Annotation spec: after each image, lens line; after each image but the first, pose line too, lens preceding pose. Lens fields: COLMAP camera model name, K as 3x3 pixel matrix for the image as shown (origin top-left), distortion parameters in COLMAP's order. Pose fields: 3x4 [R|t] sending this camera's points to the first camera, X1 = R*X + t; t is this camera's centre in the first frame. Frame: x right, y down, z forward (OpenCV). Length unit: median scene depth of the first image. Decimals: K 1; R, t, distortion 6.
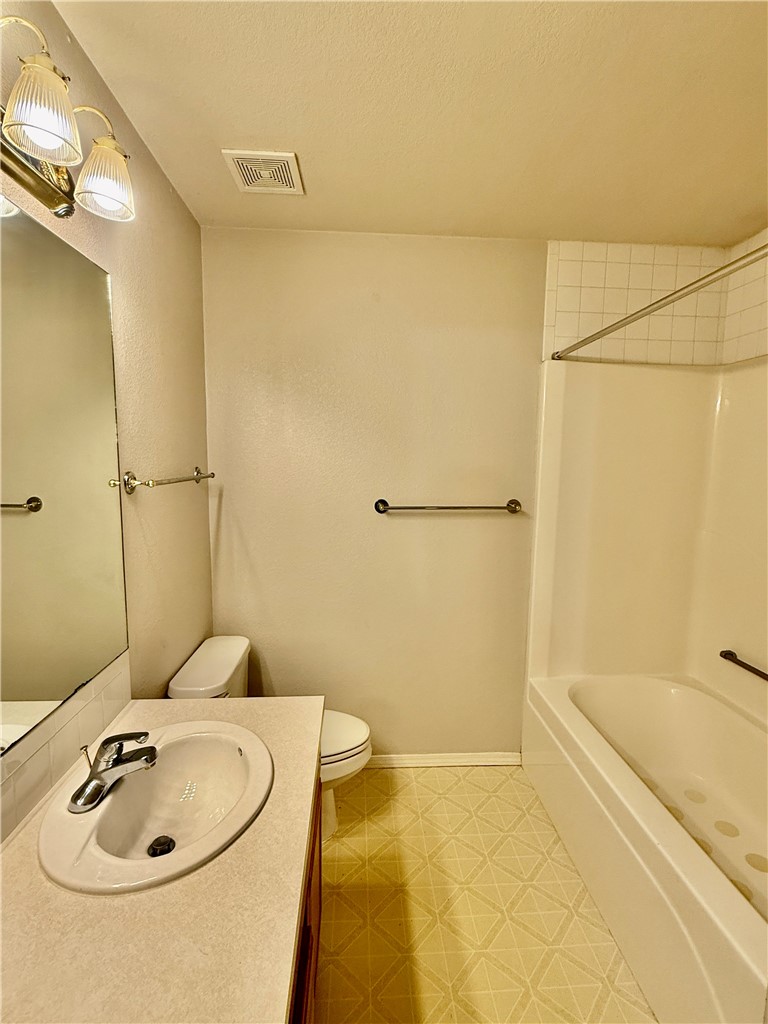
lens RADIAL K [[488.1, 0, 388.0], [0, 488.1, 509.9], [0, 0, 1]] dist [-0.000854, -0.000977]
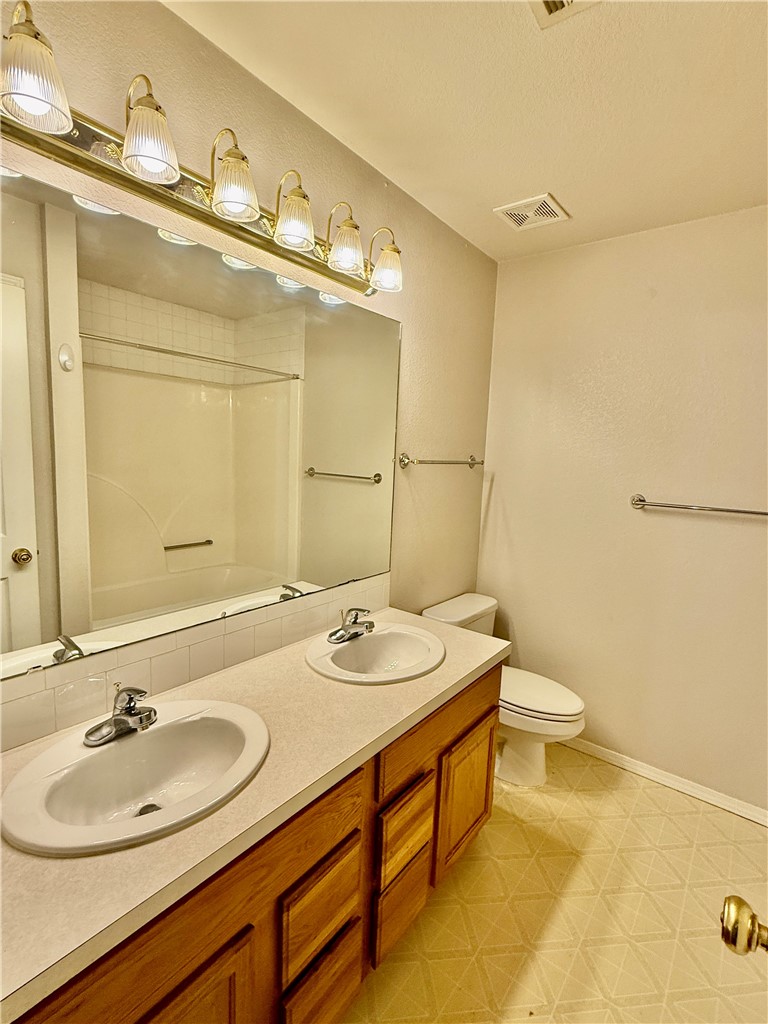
lens RADIAL K [[488.1, 0, 380.4], [0, 488.1, 507.2], [0, 0, 1]] dist [-0.000854, -0.000977]
pose [[0.739624, 0.098239, -0.665811, 0.342882], [-0.107159, 0.993859, 0.027603, 0.042539], [0.664434, 0.050932, 0.745609, -0.115467]]
